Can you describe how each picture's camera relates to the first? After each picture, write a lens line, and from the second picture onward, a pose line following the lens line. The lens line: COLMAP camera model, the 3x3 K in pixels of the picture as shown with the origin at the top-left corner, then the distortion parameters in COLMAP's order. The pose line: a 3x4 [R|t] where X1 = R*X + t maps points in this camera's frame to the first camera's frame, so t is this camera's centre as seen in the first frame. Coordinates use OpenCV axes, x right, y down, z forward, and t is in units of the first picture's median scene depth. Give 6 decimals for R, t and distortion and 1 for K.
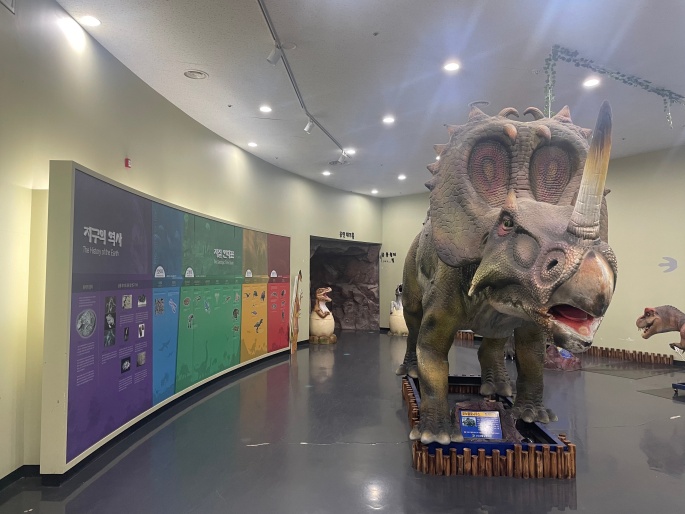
lens RADIAL K [[518.3, 0, 342.3], [0, 518.3, 256.3], [0, 0, 1]] dist [0.001204, 0.000011]
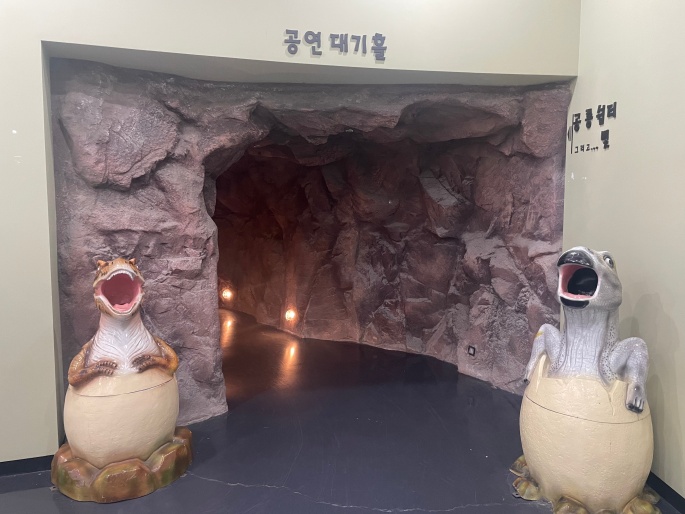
lens RADIAL K [[519.3, 0, 342.4], [0, 519.3, 259.8], [0, 0, 1]] dist [0.058540, -0.060300]
pose [[0.736845, 0.057535, -0.673609, 0.165560], [0.033358, 0.992064, 0.121224, 0.027662], [0.675238, -0.111794, 0.729079, 0.726797]]
